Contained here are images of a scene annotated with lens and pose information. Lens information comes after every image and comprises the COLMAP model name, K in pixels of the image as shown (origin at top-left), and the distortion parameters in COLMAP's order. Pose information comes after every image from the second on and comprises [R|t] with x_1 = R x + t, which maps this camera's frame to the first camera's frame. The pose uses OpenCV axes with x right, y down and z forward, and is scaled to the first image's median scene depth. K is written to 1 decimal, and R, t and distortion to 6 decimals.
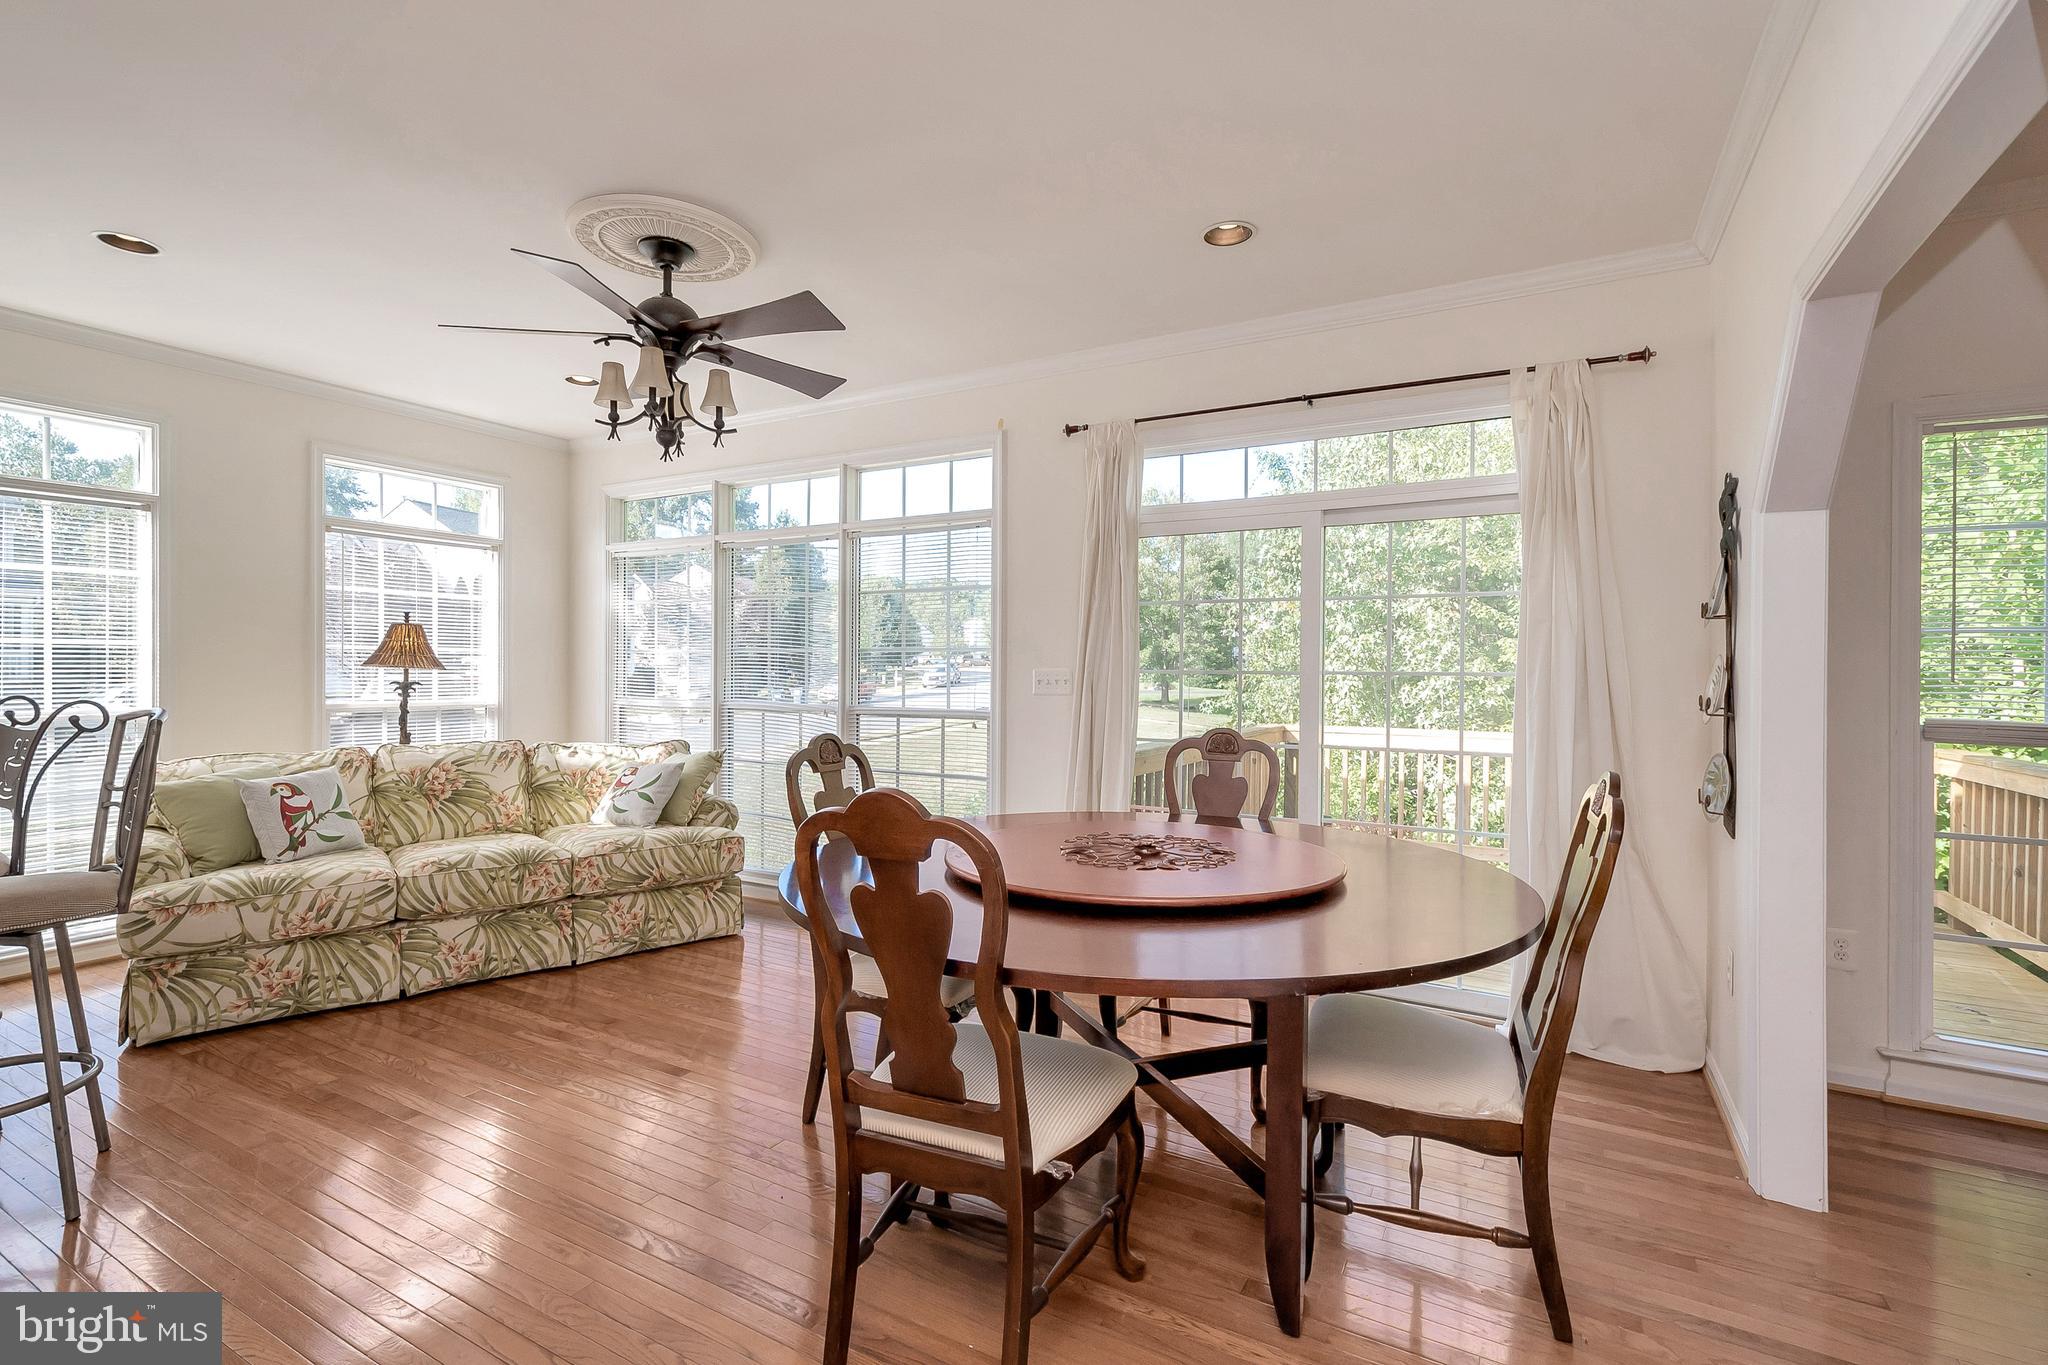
lens RADIAL K [[924.4, 0, 1027.5], [0, 924.4, 685.5], [0, 0, 1]] dist [0.029246, -0.013572]
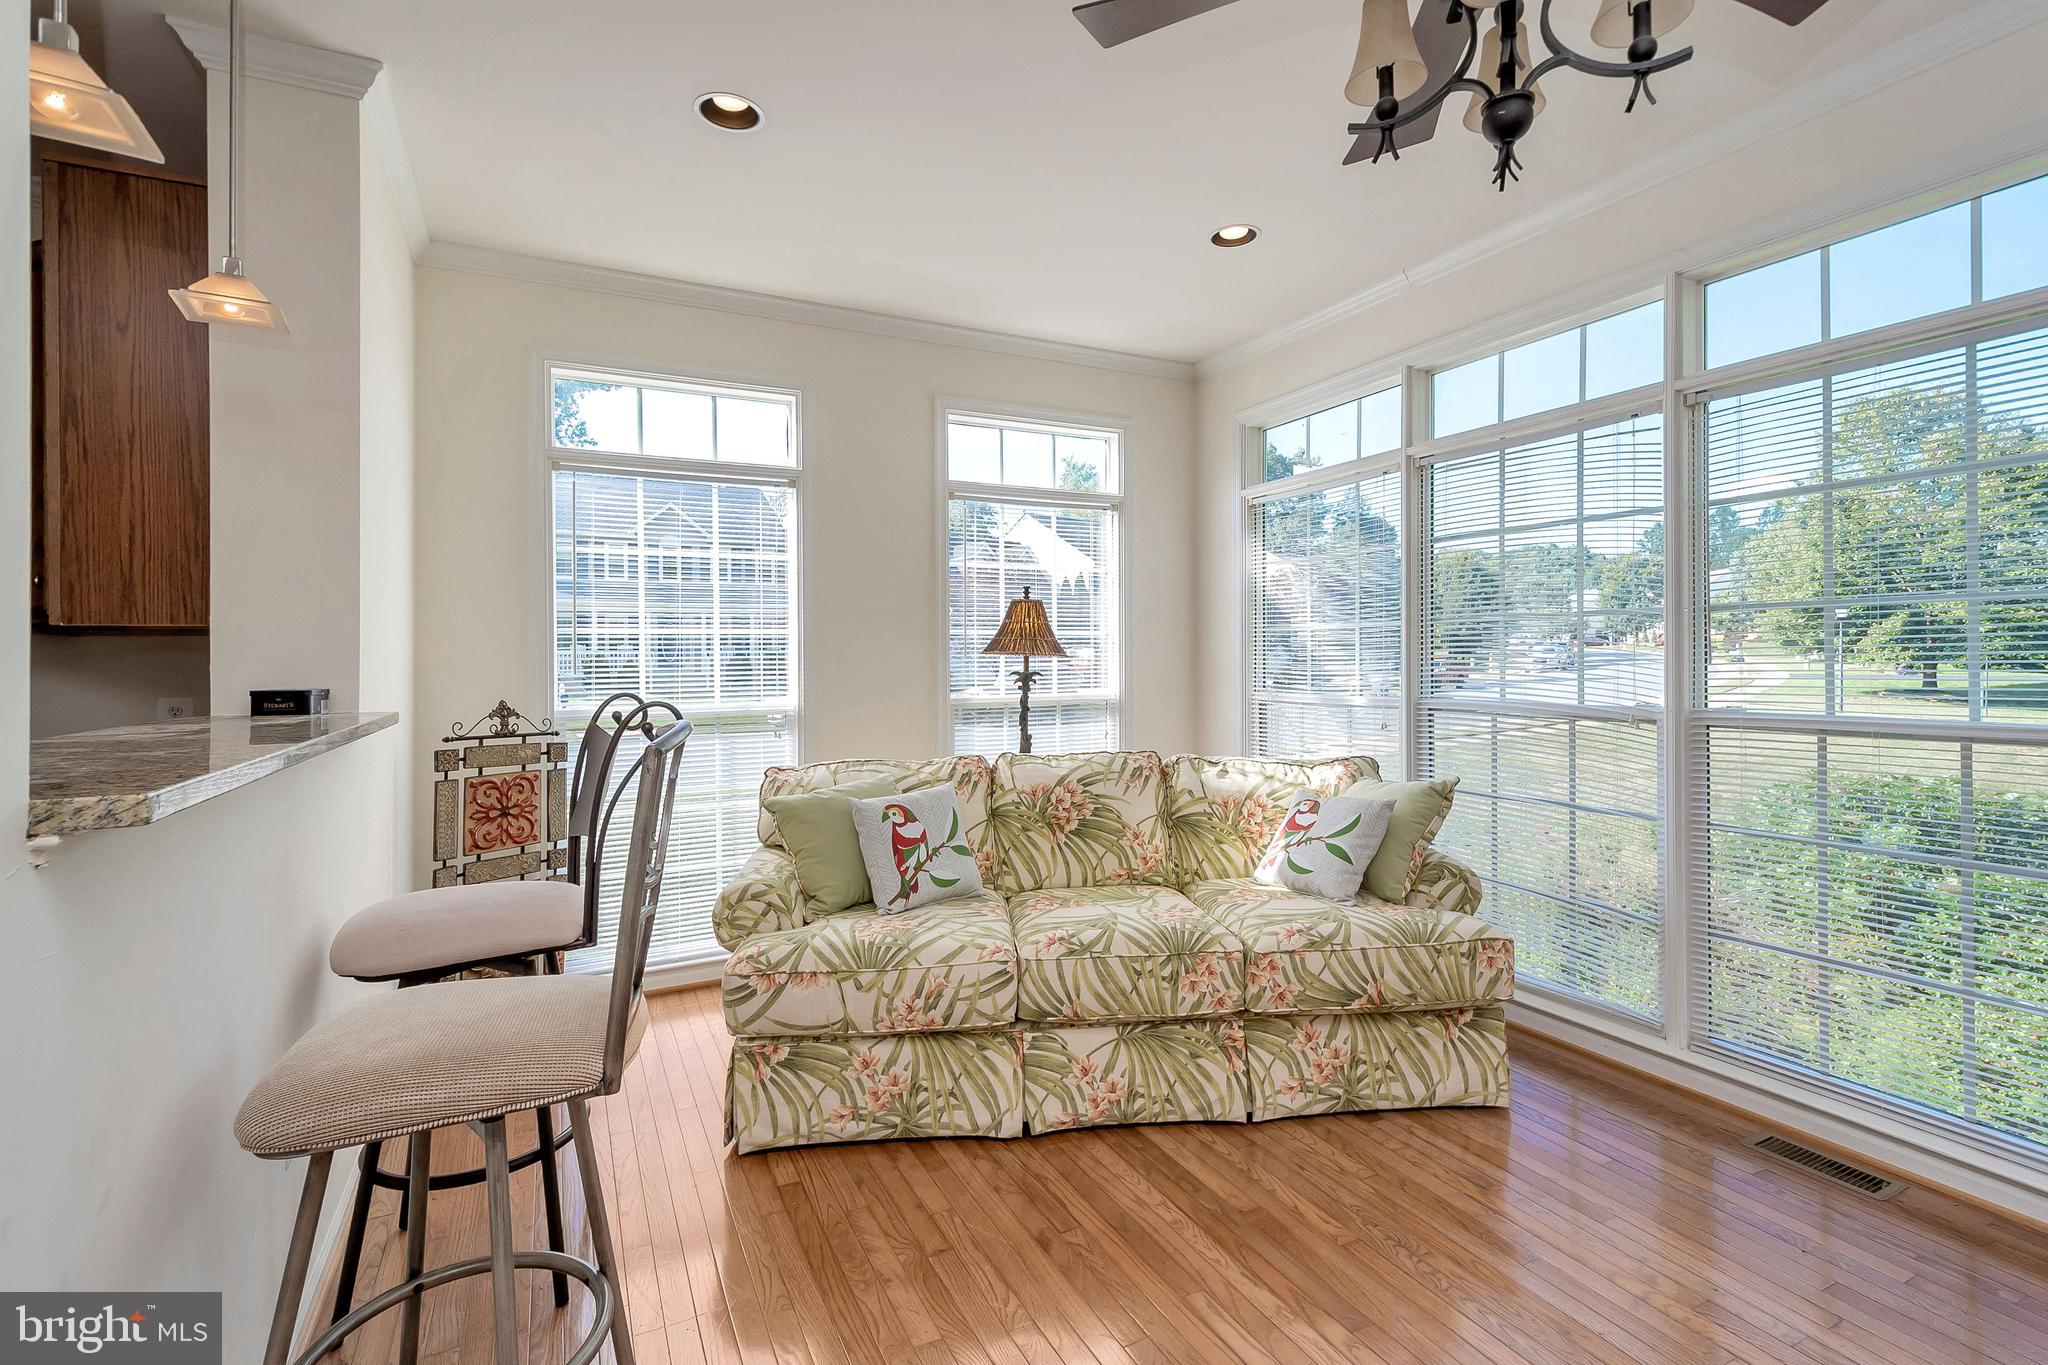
lens RADIAL K [[937.2, 0, 1030.1], [0, 937.2, 643.6], [0, 0, 1]] dist [0.016290, 0.000043]
pose [[0.834615, -0.022828, -0.550361, -0.256535], [0.006293, 0.999471, -0.031912, -0.003023], [0.550798, 0.023171, 0.834317, 0.385960]]
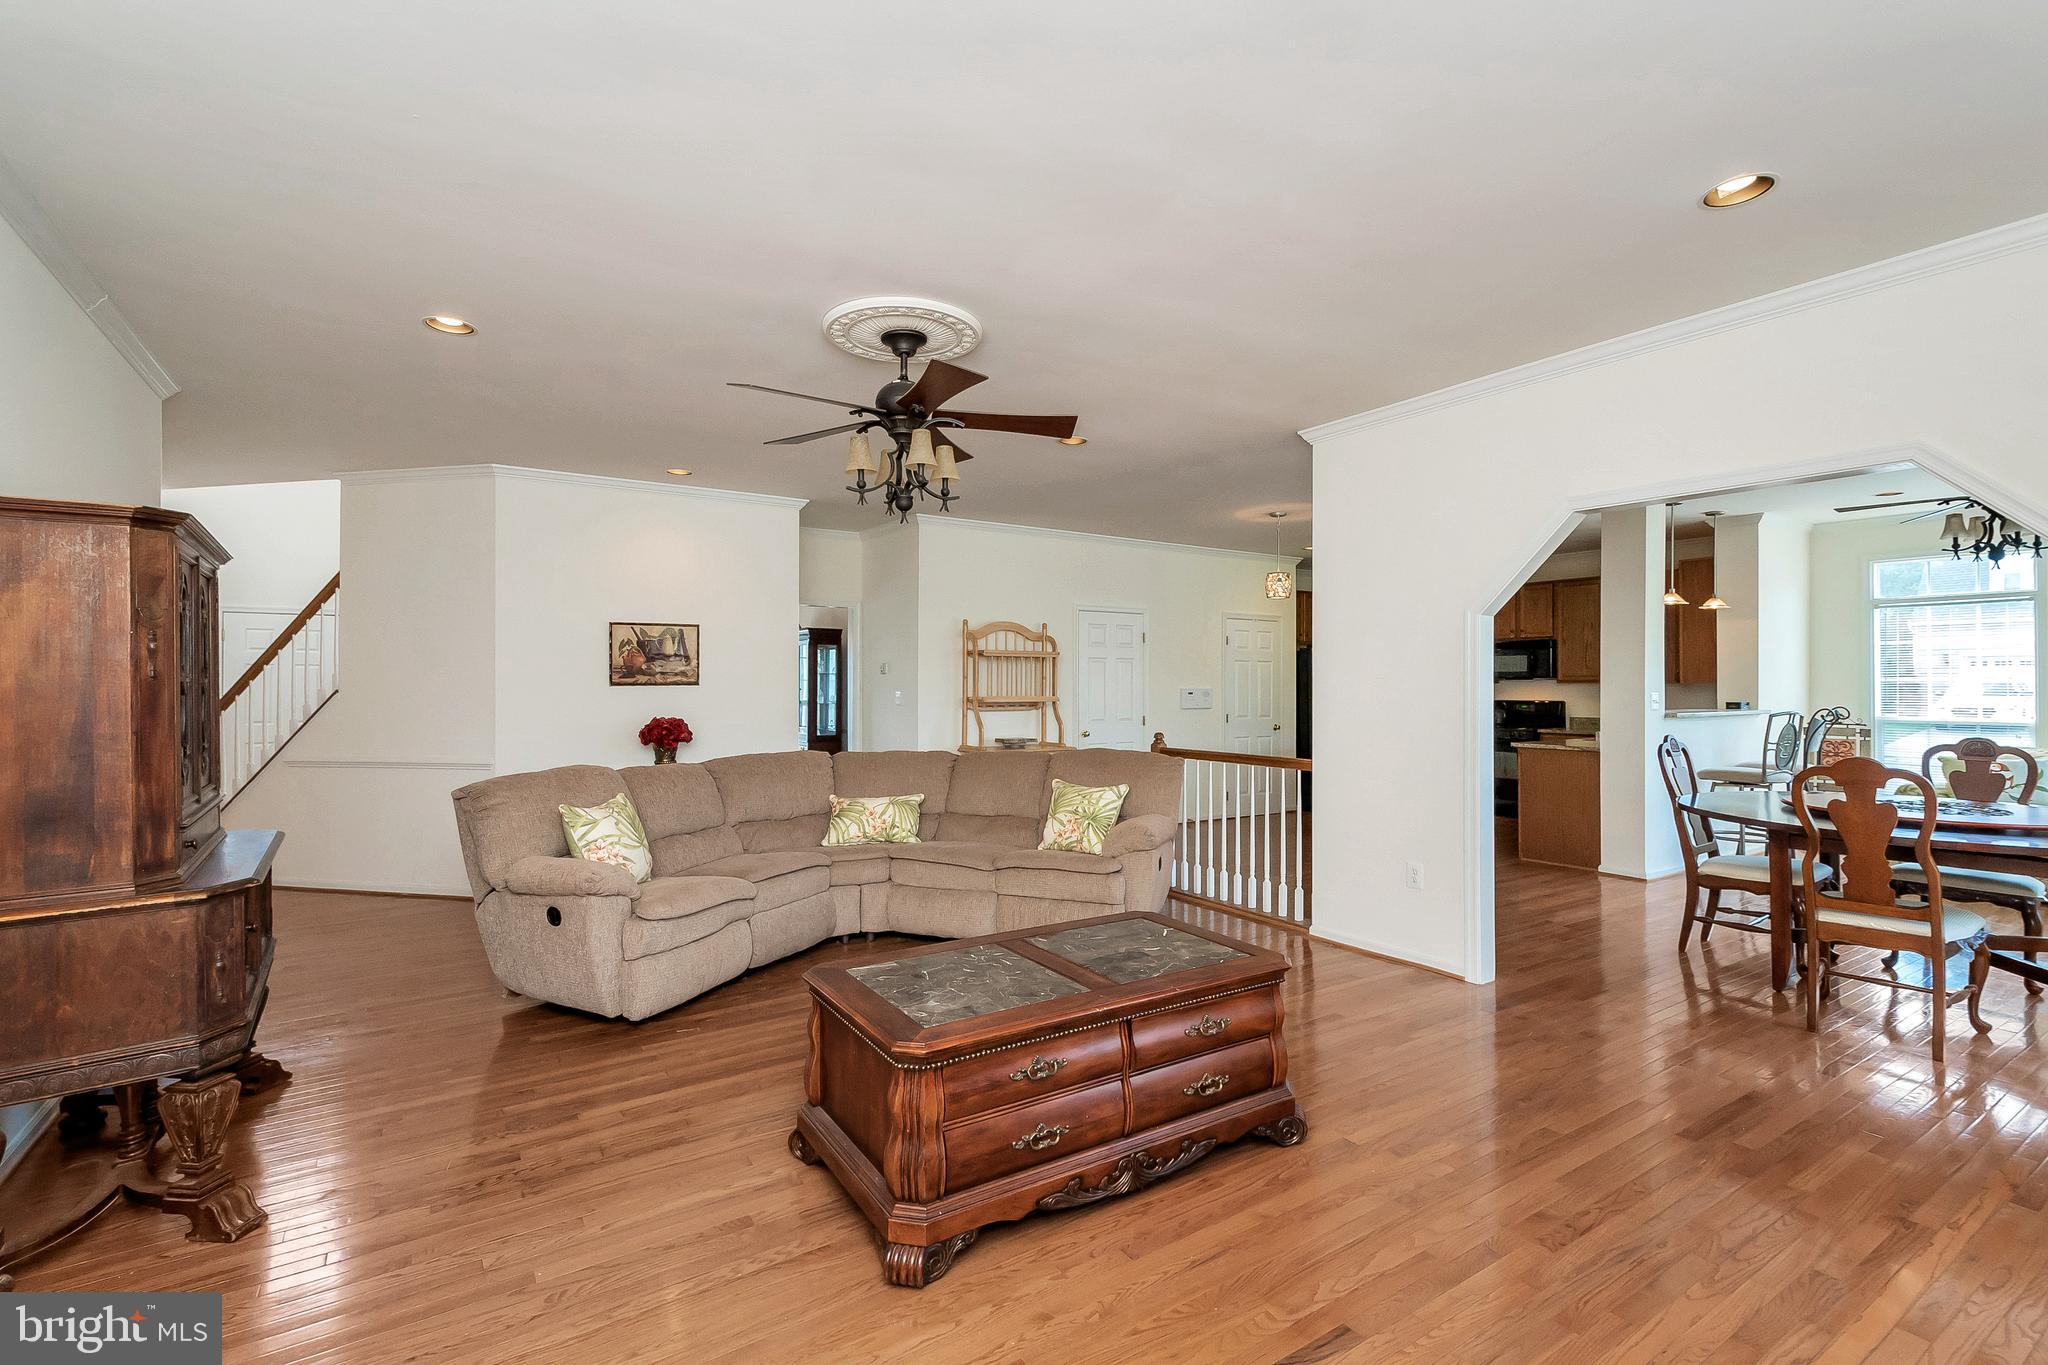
lens RADIAL K [[911.6, 0, 1023.7], [0, 911.6, 687.7], [0, 0, 1]] dist [0.004171, -0.000173]
pose [[-0.468147, -0.011668, -0.883574, 1.378230], [-0.015396, 0.999869, -0.005047, 0.005922], [0.883517, 0.011241, -0.468265, 0.200694]]
